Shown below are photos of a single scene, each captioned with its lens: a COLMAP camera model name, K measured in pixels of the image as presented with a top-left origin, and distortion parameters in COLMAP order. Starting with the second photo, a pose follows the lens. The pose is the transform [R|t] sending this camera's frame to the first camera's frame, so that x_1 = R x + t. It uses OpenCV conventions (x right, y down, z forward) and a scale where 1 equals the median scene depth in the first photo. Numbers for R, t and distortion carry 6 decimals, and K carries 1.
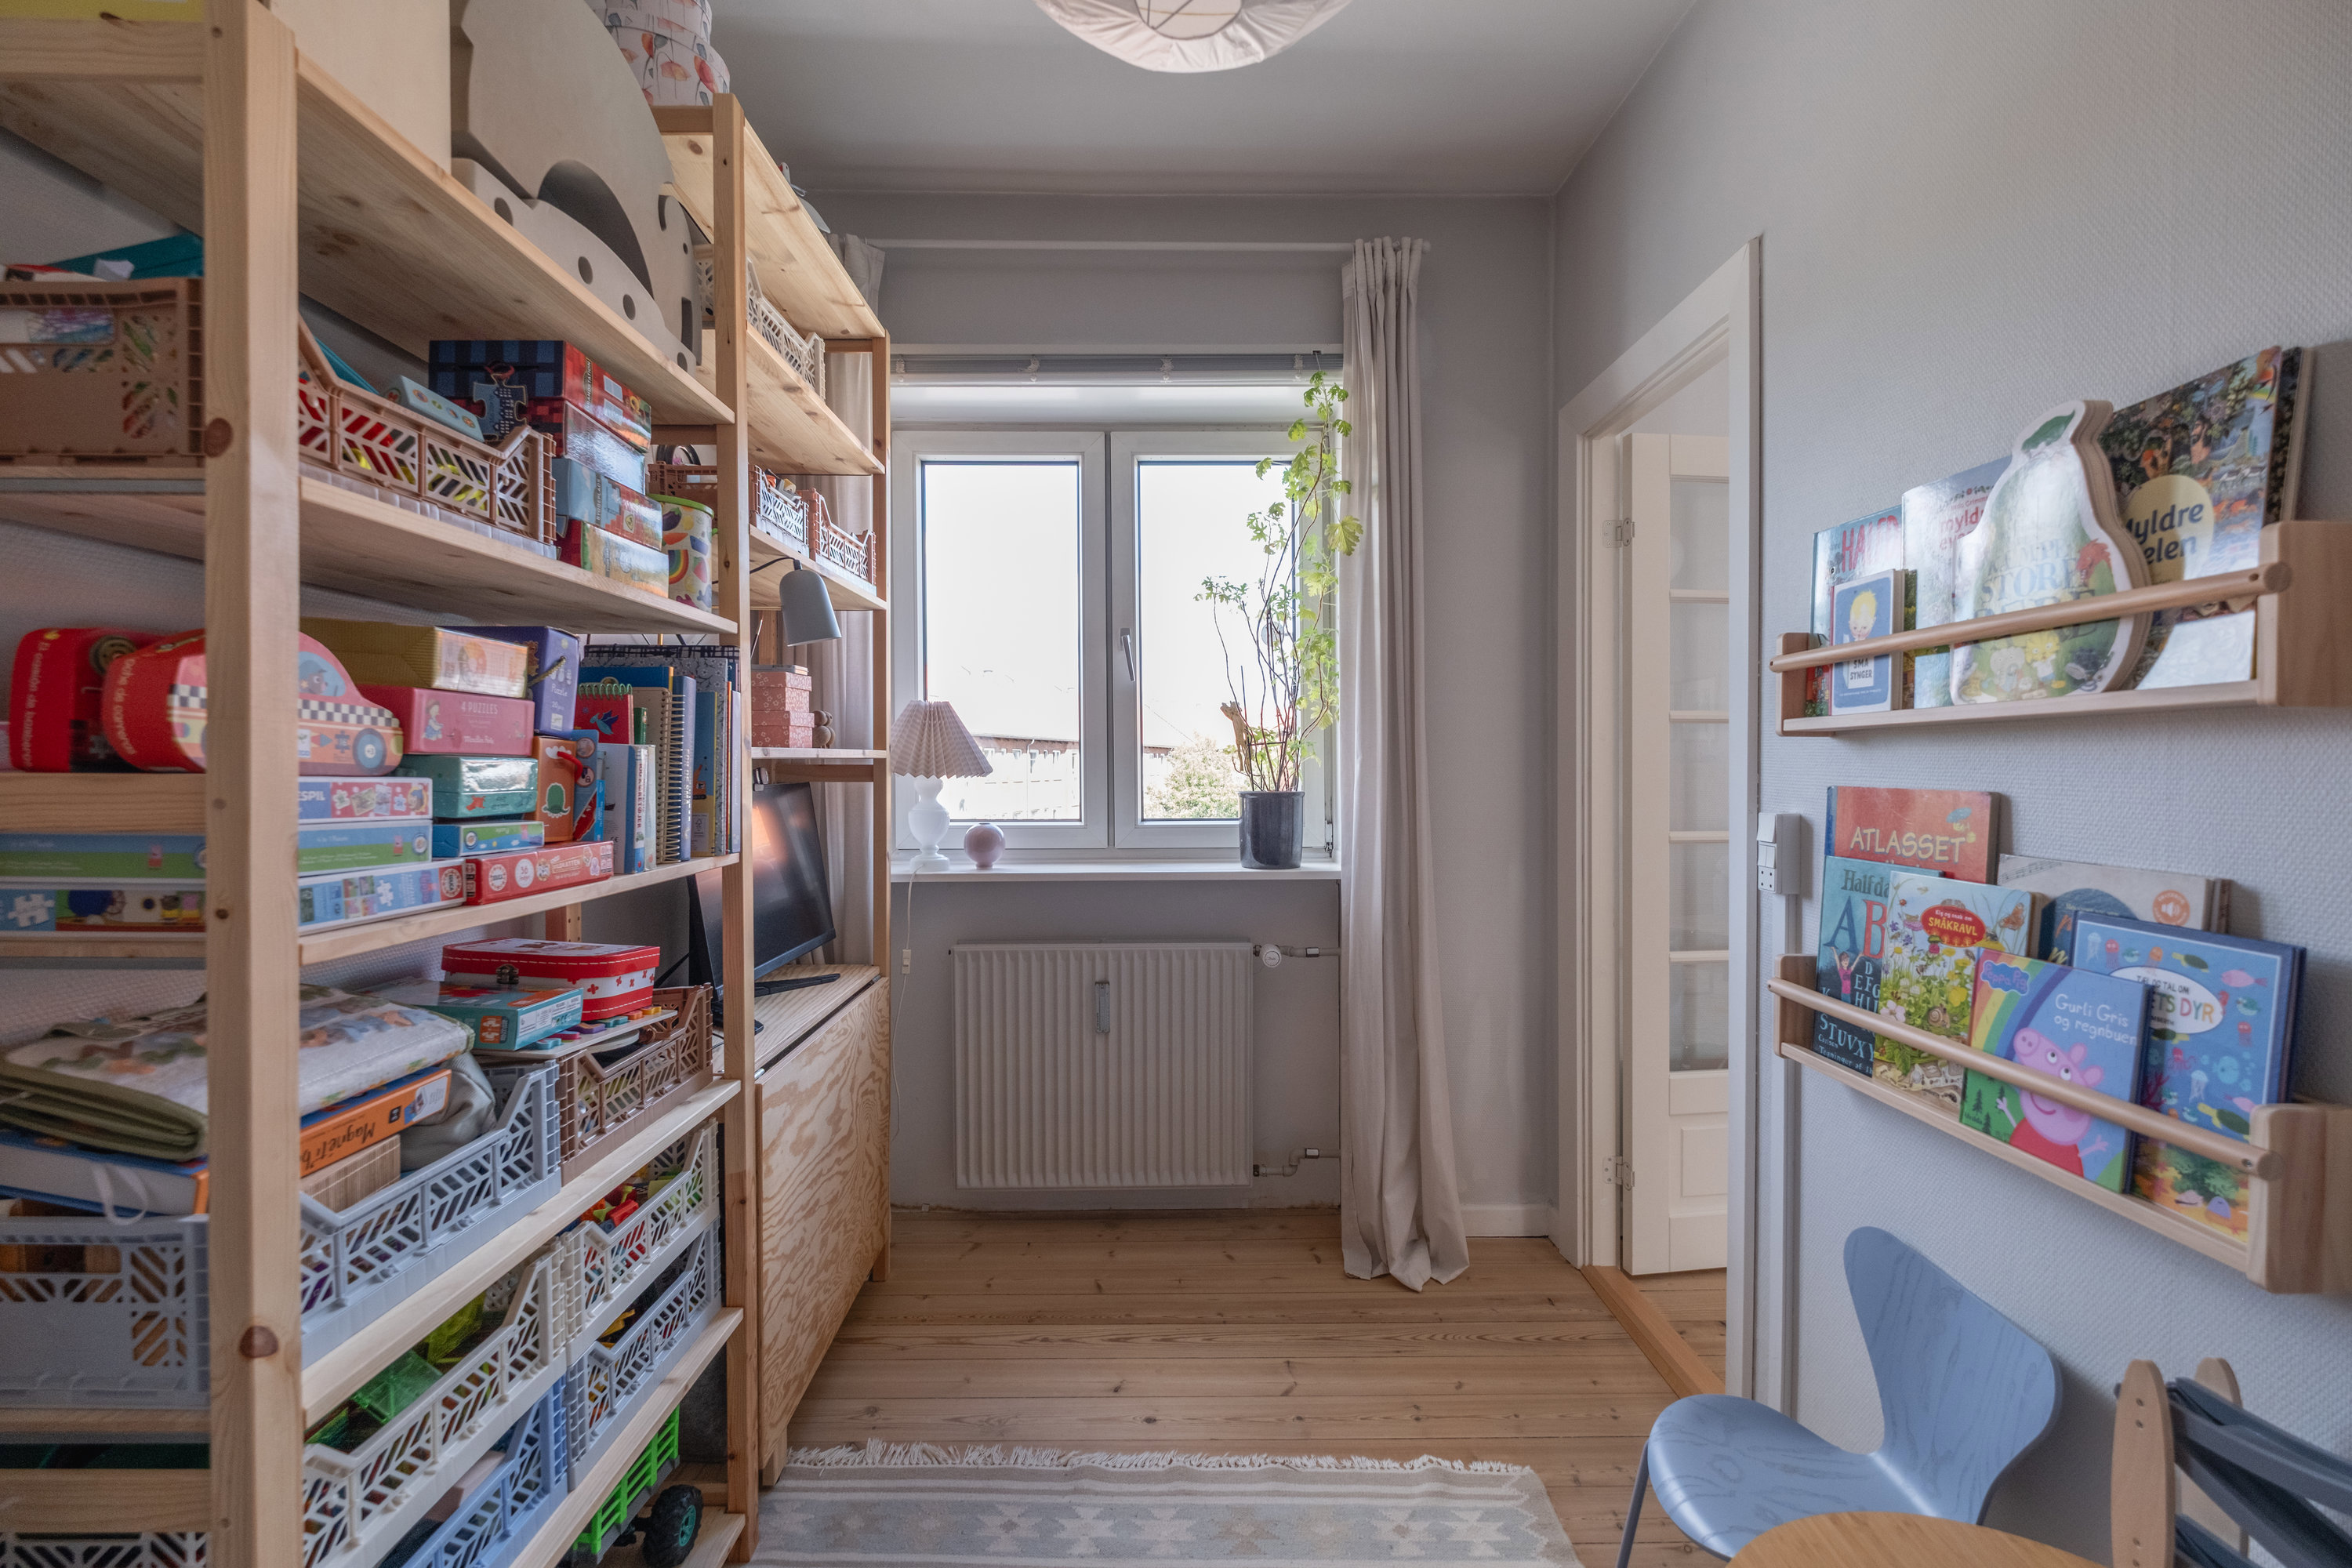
lens RADIAL K [[1020.1, 0, 1175.5], [0, 1020.1, 775.1], [0, 0, 1]] dist [-0.003764, -0.000854]
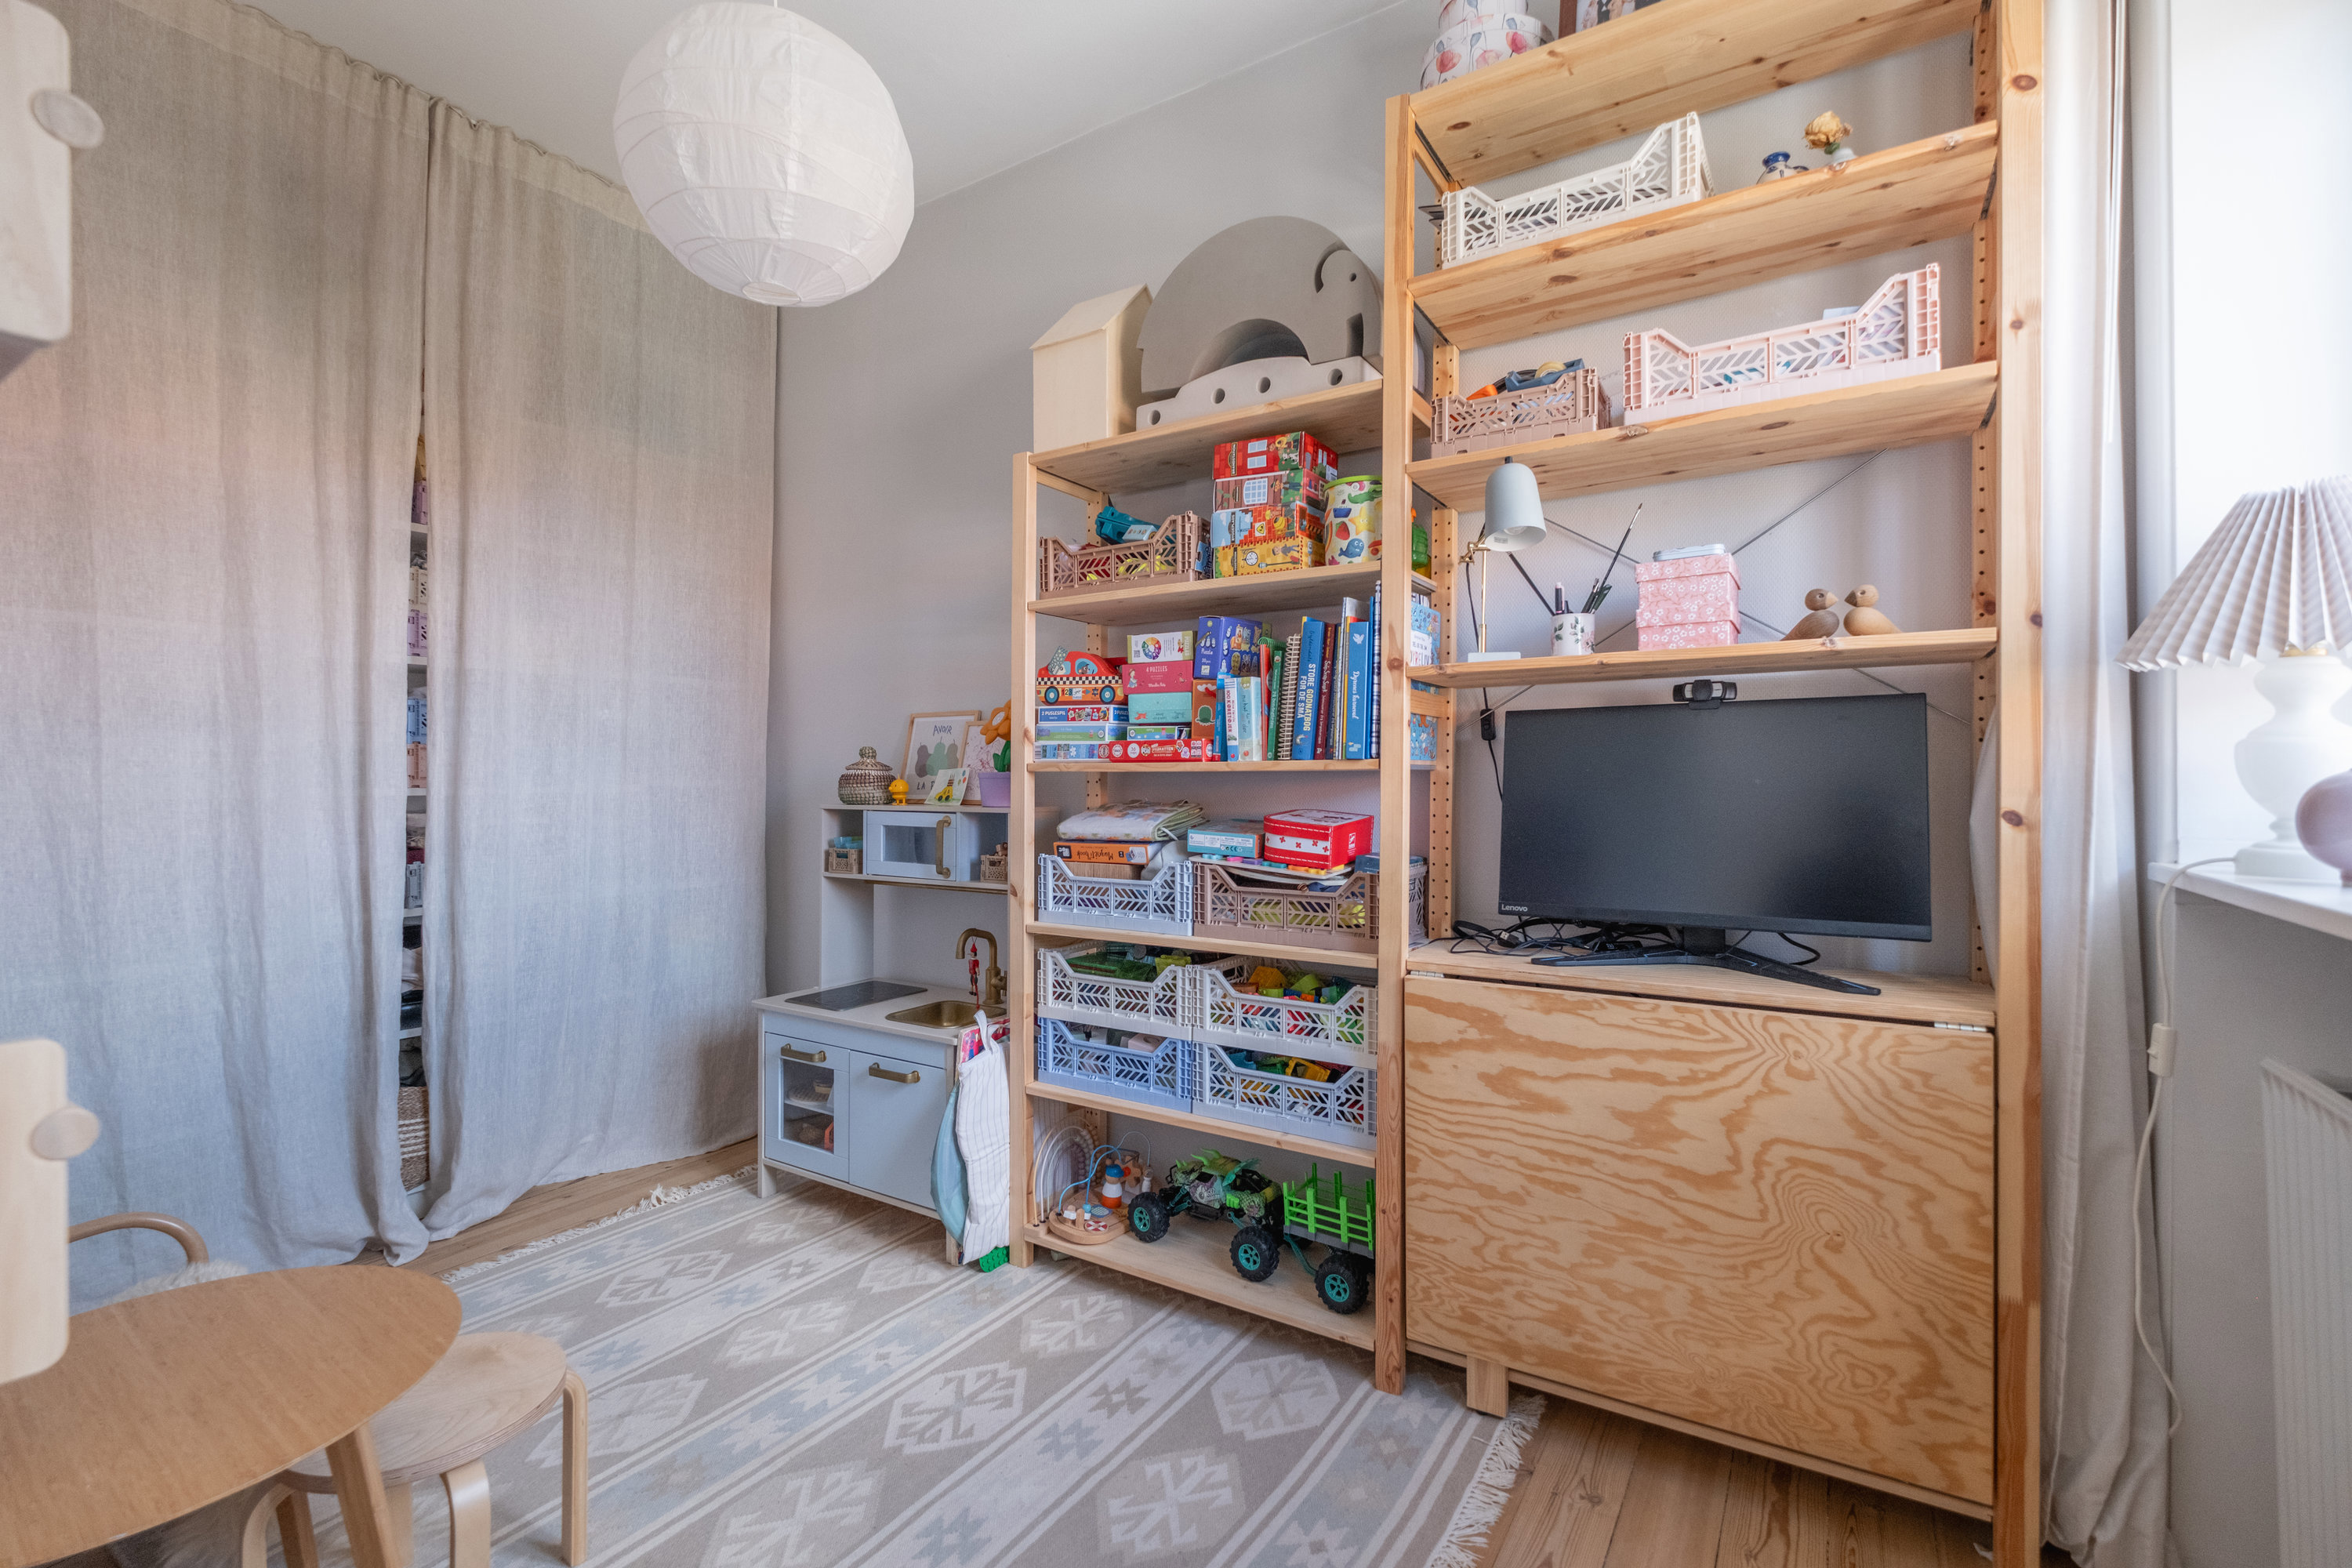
lens RADIAL K [[1020.1, 0, 1178.4], [0, 1020.1, 781.3], [0, 0, 1]] dist [-0.003764, -0.000854]
pose [[-0.537372, -0.003021, -0.843340, 1.087148], [-0.016195, 0.999846, 0.006737, 0.153436], [0.843190, 0.017278, -0.537338, 2.330883]]
